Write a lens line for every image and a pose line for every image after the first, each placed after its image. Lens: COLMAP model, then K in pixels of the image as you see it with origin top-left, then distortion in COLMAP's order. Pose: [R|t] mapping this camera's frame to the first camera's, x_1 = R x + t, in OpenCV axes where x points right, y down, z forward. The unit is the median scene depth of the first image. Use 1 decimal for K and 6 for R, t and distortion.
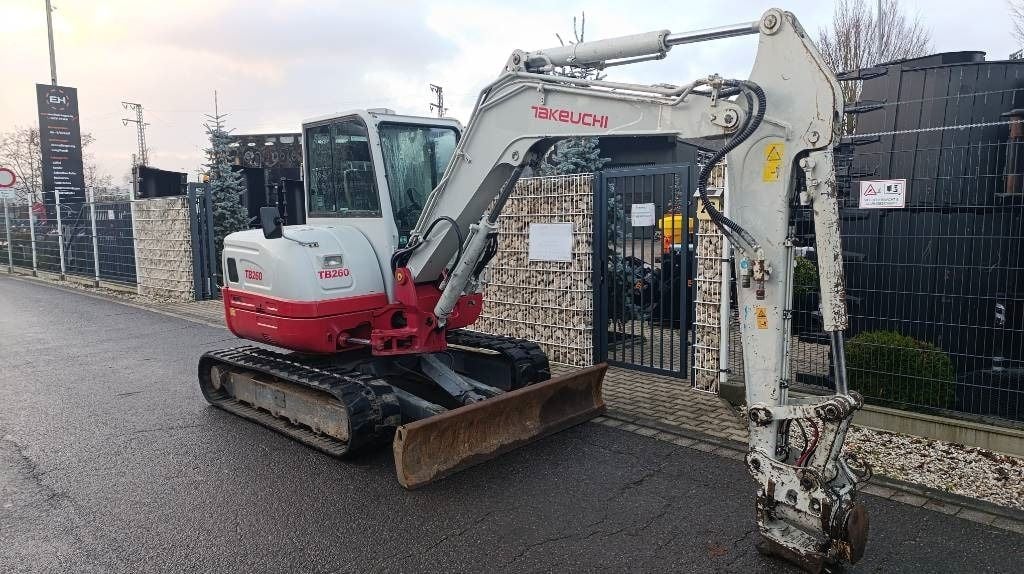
lens RADIAL K [[699.3, 0, 515.2], [0, 699.3, 293.0], [0, 0, 1]] dist [0.052552, -0.054232]
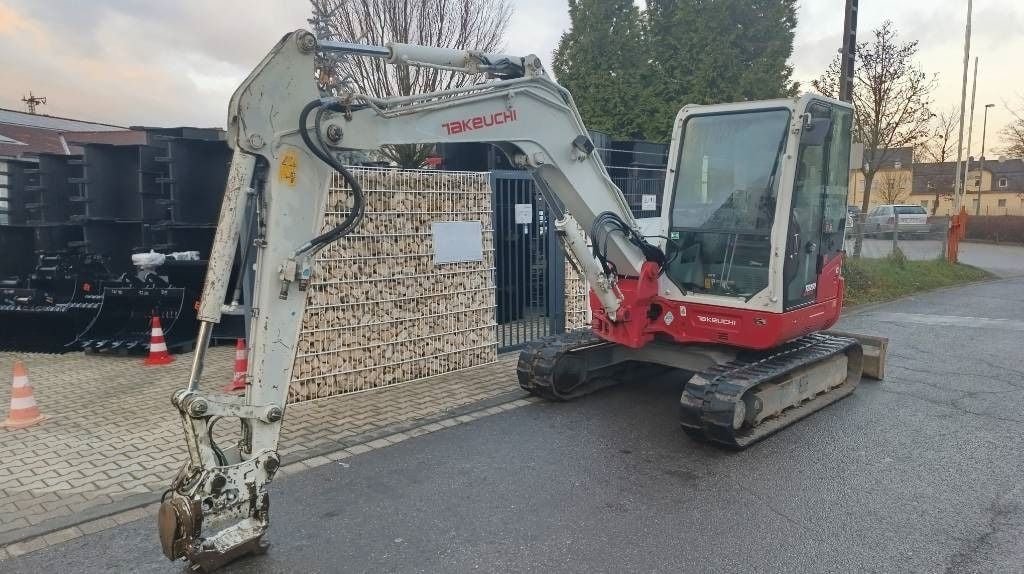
lens RADIAL K [[699.3, 0, 513.9], [0, 699.3, 298.3], [0, 0, 1]] dist [0.052552, -0.054232]
pose [[-0.009339, -0.109883, 0.993901, -1.088373], [0.117713, 0.986912, 0.110217, -0.113581], [-0.993004, 0.118024, 0.003718, 1.138779]]
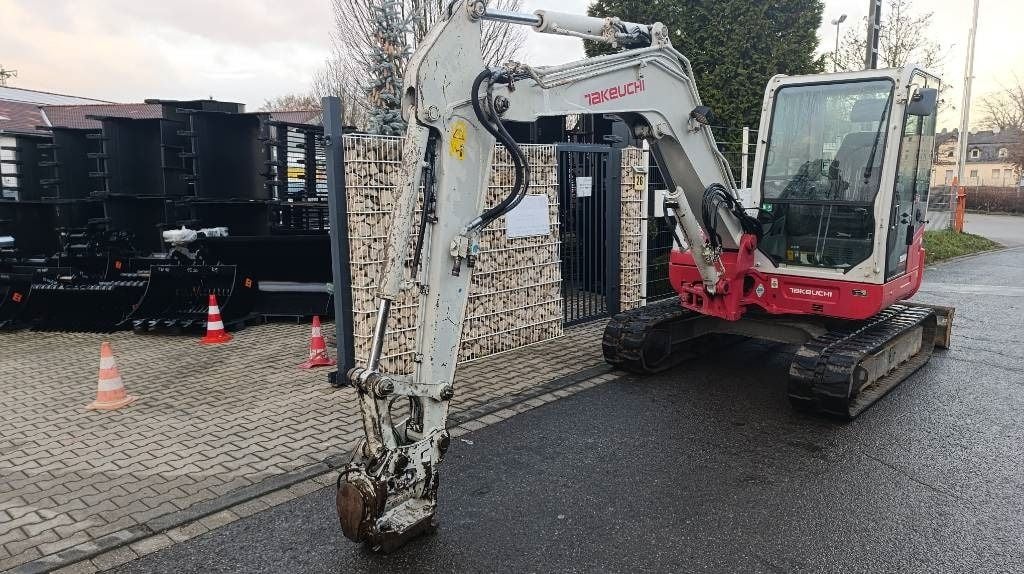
lens RADIAL K [[699.3, 0, 517.8], [0, 699.3, 290.8], [0, 0, 1]] dist [0.052552, -0.054232]
pose [[-0.044854, -0.136325, 0.989648, -1.076918], [0.124301, 0.982185, 0.140930, -0.131755], [-0.991230, 0.129335, -0.027110, 1.286378]]
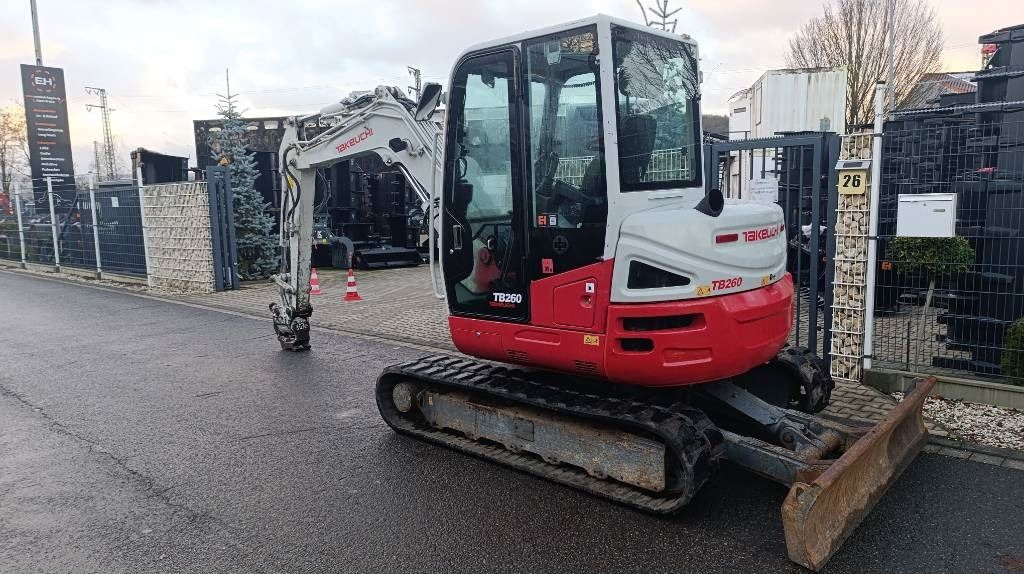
lens RADIAL K [[699.3, 0, 517.7], [0, 699.3, 291.7], [0, 0, 1]] dist [0.052552, -0.054232]
pose [[0.998866, -0.017354, 0.044330, -0.207476], [0.016514, 0.999678, 0.019259, -0.000986], [-0.044650, -0.018505, 0.998831, 0.086266]]
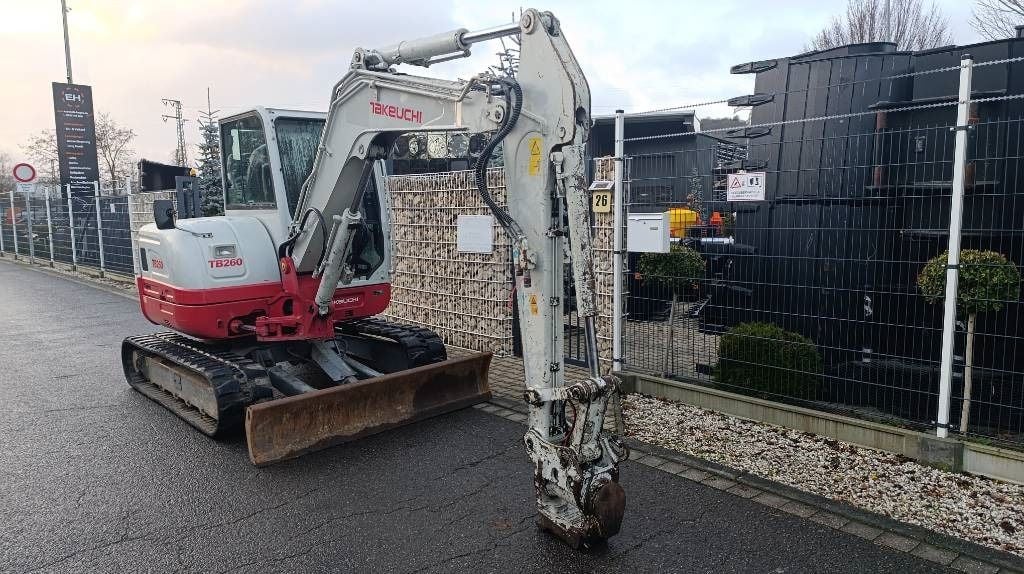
lens RADIAL K [[699.3, 0, 517.2], [0, 699.3, 295.2], [0, 0, 1]] dist [0.052552, -0.054232]
pose [[0.998586, 0.006560, -0.052753, 0.204751], [-0.005944, 0.999912, 0.011826, 0.004880], [0.052826, -0.011495, 0.998538, -0.023171]]
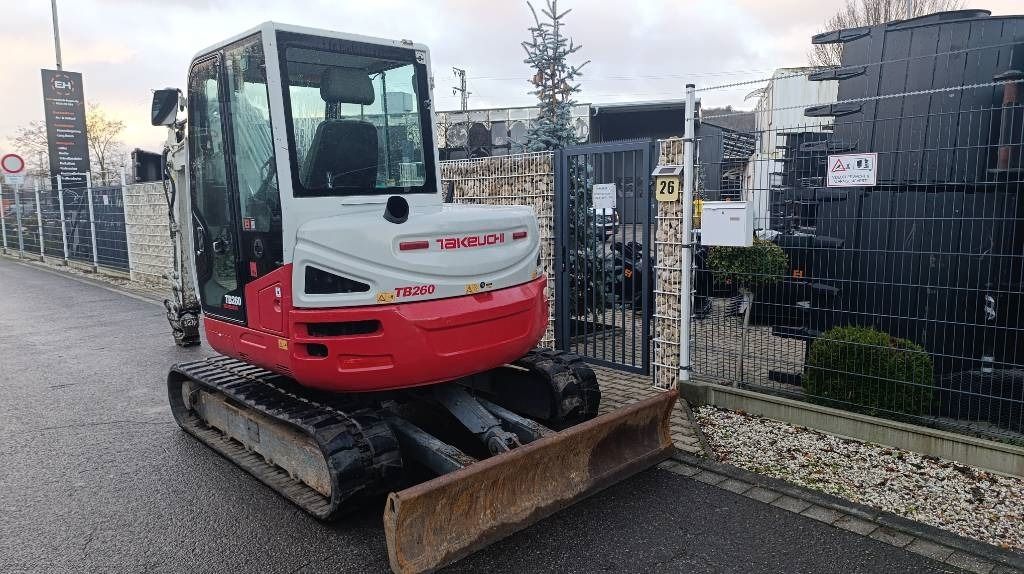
lens RADIAL K [[699.3, 0, 512.8], [0, 699.3, 294.0], [0, 0, 1]] dist [0.052552, -0.054232]
pose [[0.998906, 0.003263, -0.046652, 0.117640], [-0.002243, 0.999758, 0.021895, -0.004068], [0.046712, -0.021767, 0.998671, 0.086352]]
